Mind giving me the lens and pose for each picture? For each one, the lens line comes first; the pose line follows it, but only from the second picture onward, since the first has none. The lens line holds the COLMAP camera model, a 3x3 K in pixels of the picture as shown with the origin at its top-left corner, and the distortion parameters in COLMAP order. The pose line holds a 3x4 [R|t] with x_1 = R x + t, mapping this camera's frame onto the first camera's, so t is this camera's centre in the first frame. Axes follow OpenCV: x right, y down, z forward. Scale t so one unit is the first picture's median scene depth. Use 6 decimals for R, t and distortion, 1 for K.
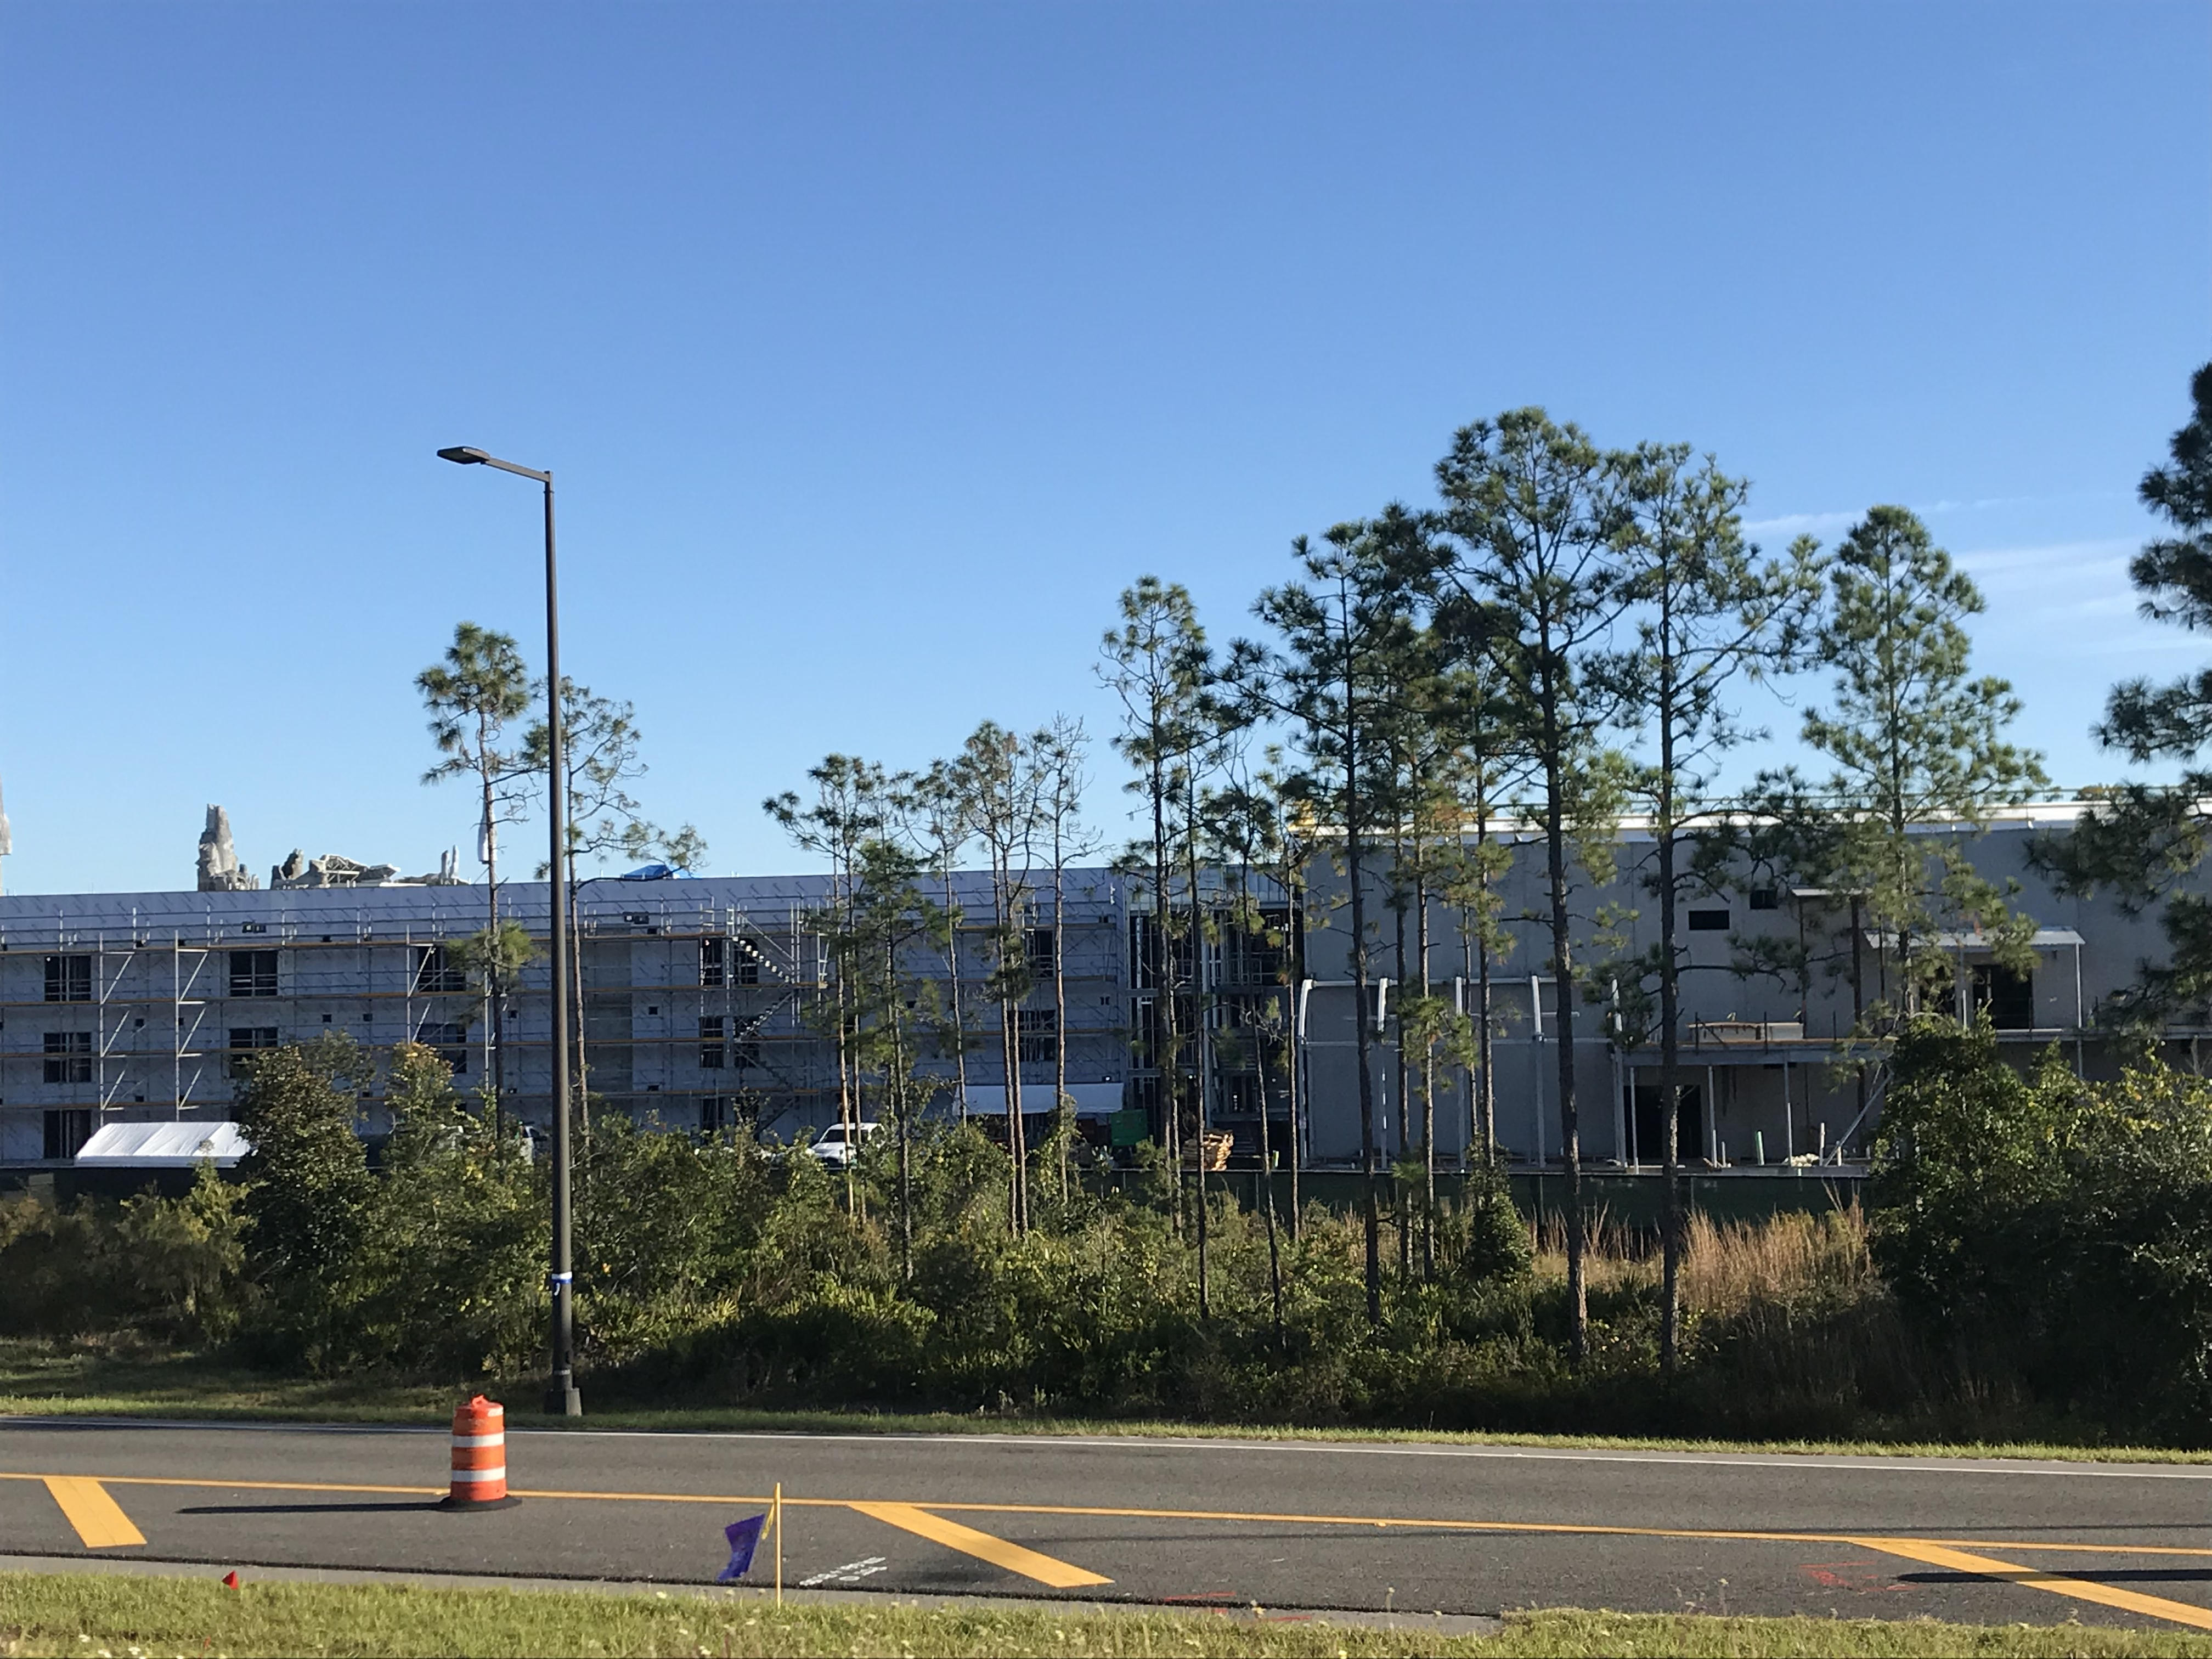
lens RADIAL K [[3117.0, 0, 1105.7], [0, 3117.0, 892.8], [0, 0, 1]] dist [0.054468, 0.000000]
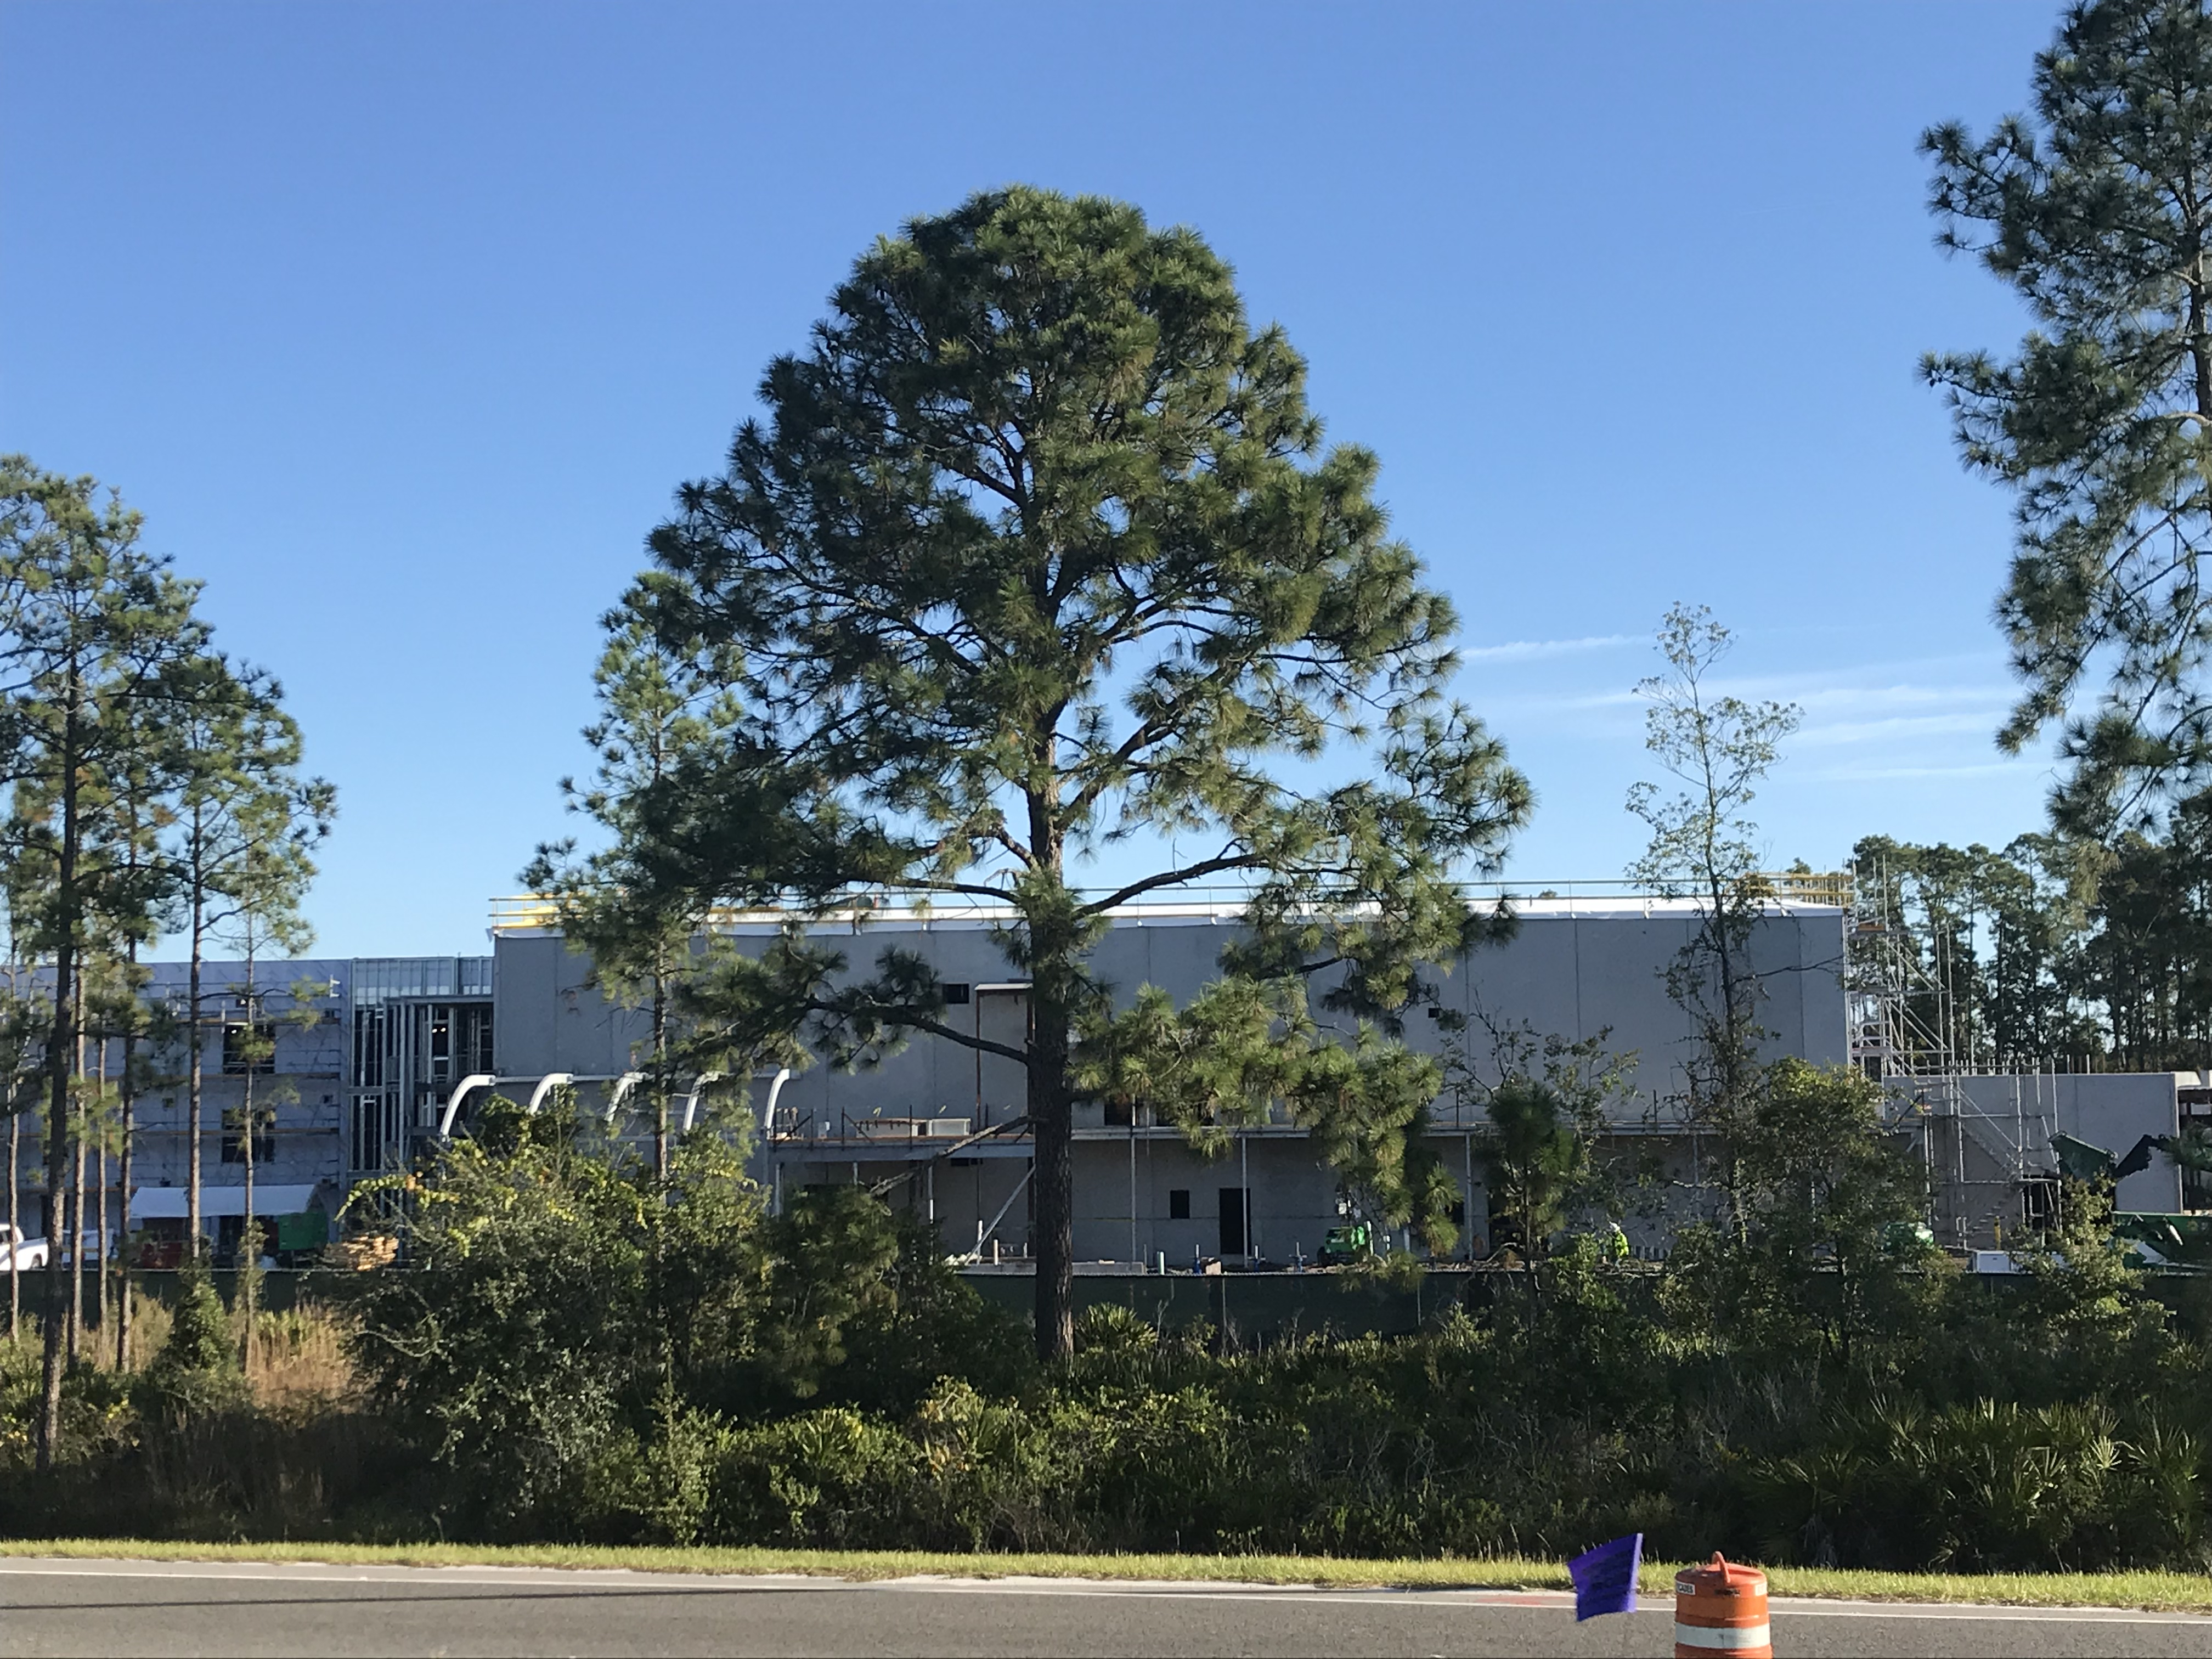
lens RADIAL K [[3117.0, 0, 1106.6], [0, 3117.0, 820.2], [0, 0, 1]] dist [0.054468, 0.000000]
pose [[0.994466, 0.015287, 0.103942, 0.288212], [-0.009066, 0.998153, -0.060065, 0.010342], [-0.104668, 0.058790, 0.992768, 0.025813]]
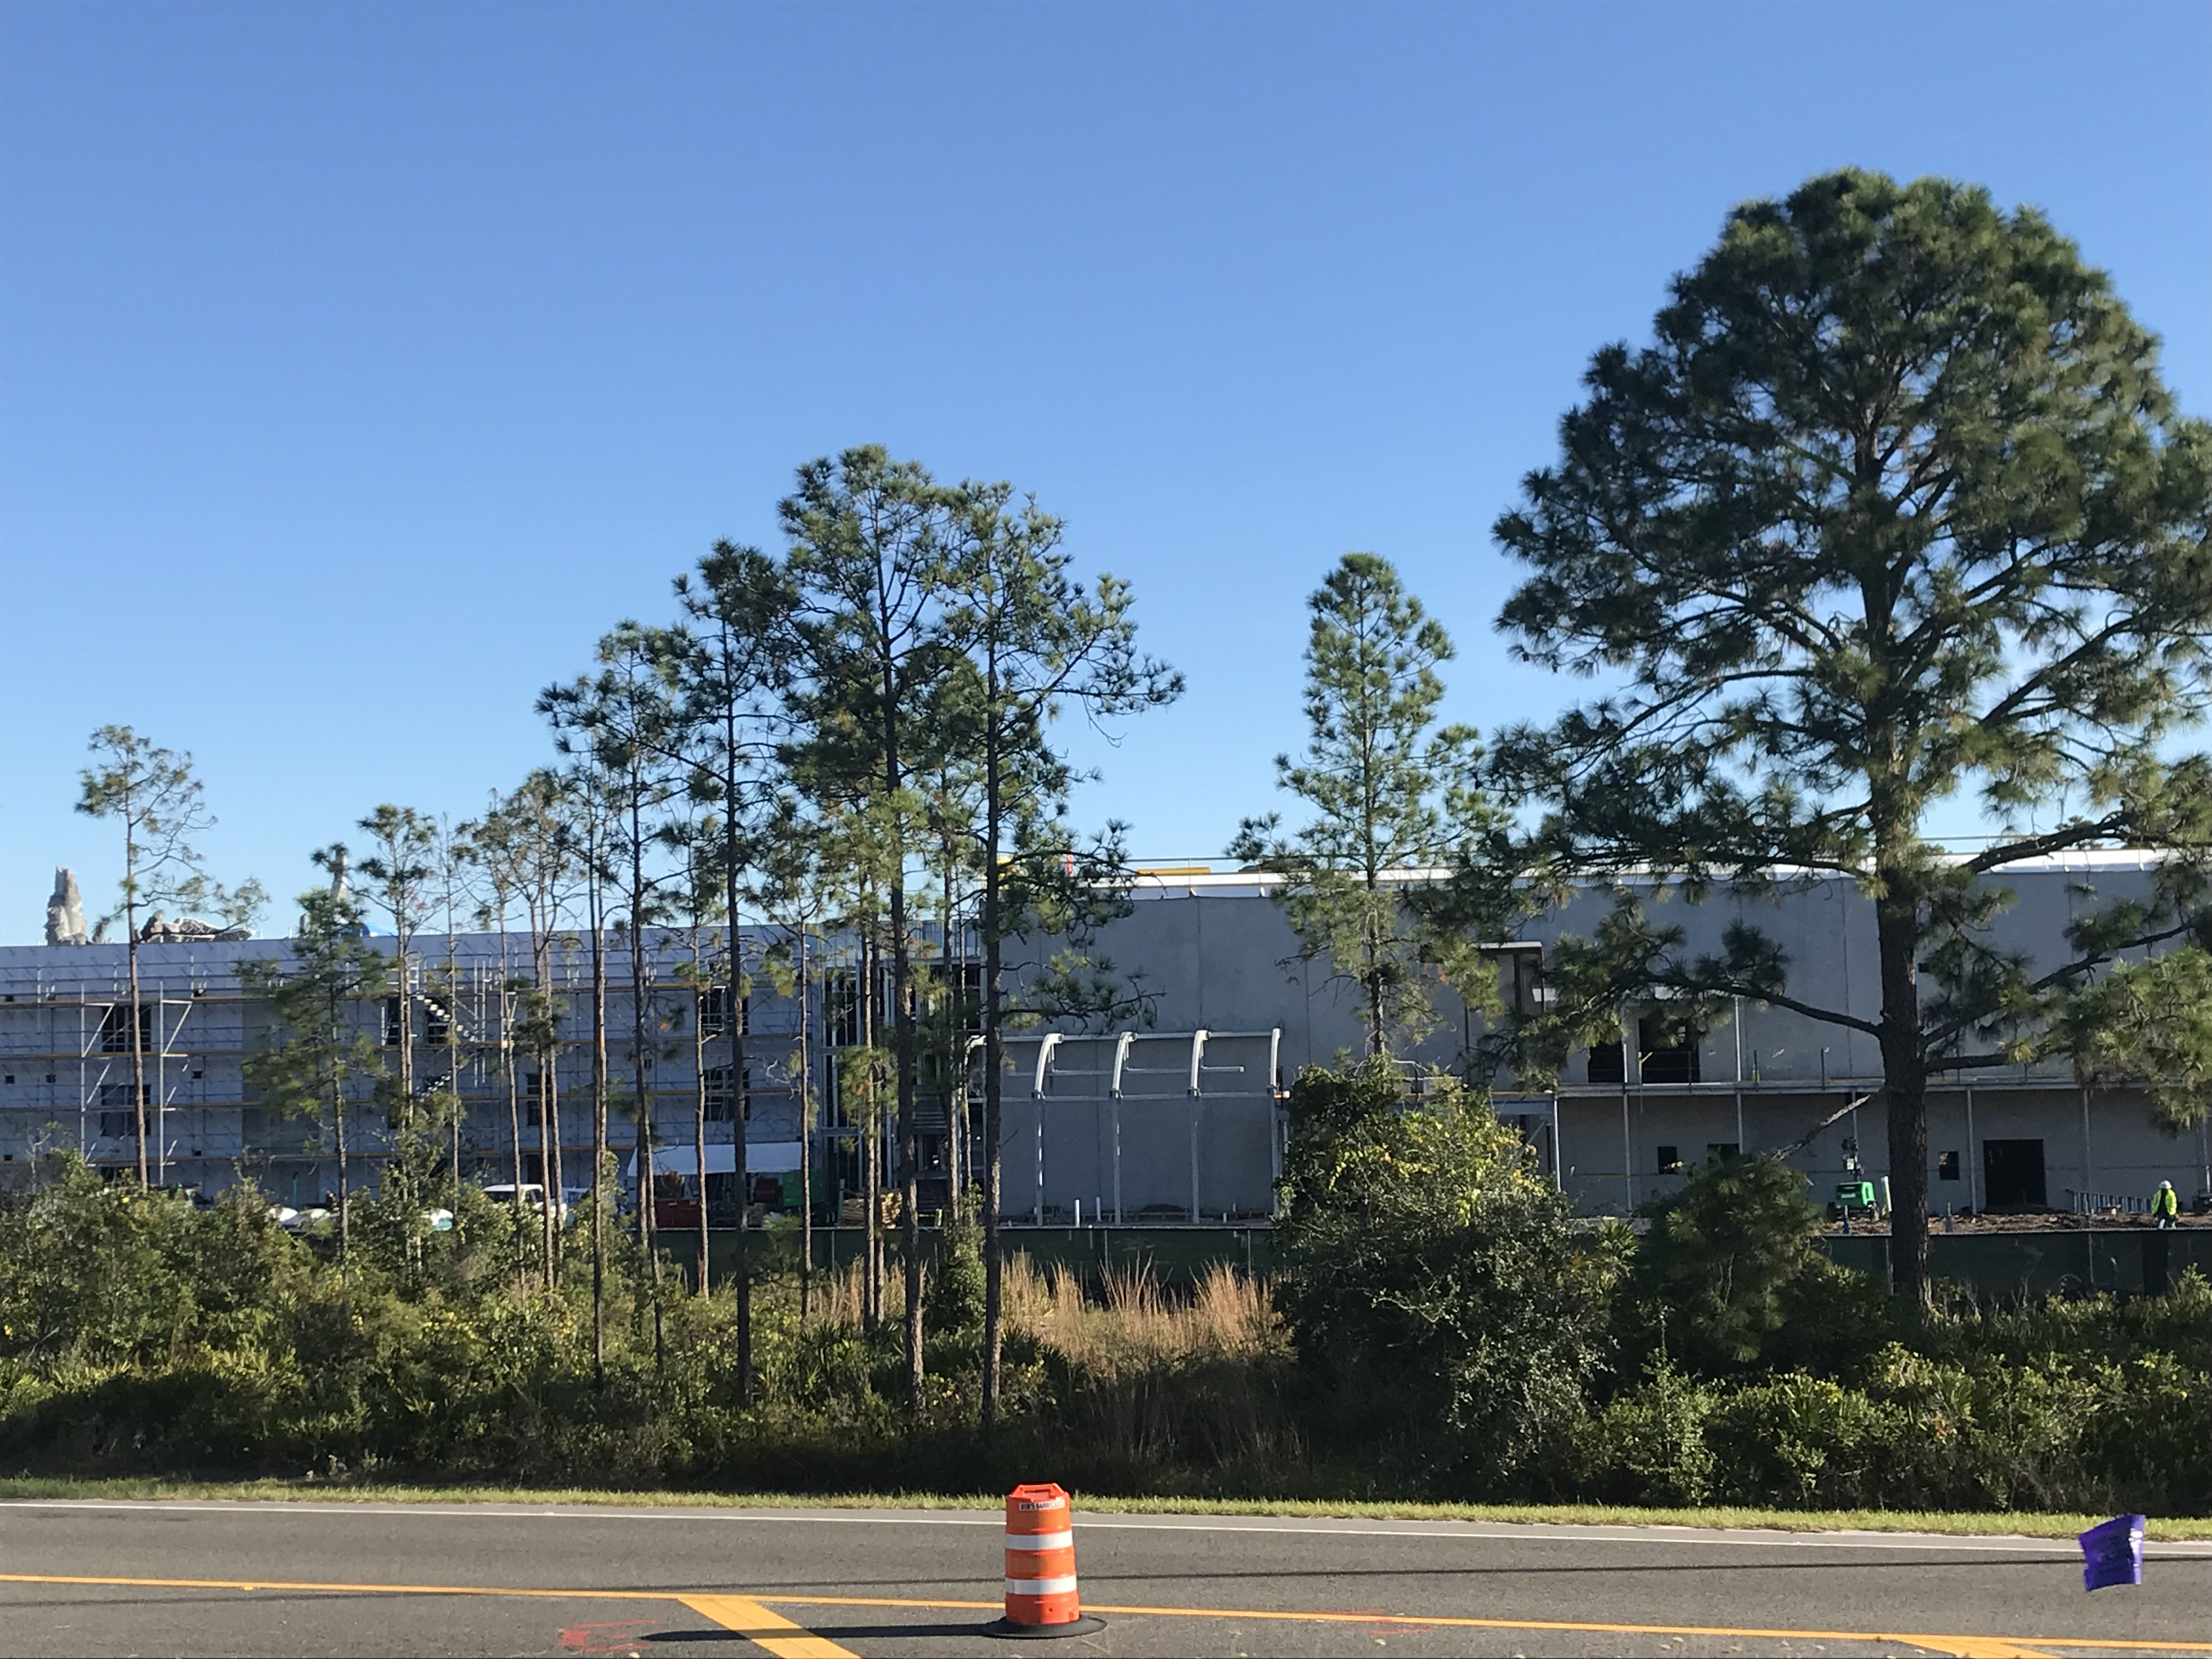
lens RADIAL K [[3117.0, 0, 1105.3], [0, 3117.0, 837.4], [0, 0, 1]] dist [0.054468, 0.000000]
pose [[0.999494, -0.000269, 0.031796, 0.136479], [0.001484, 0.999268, -0.038215, 0.004770], [-0.031763, 0.038243, 0.998764, 0.014227]]
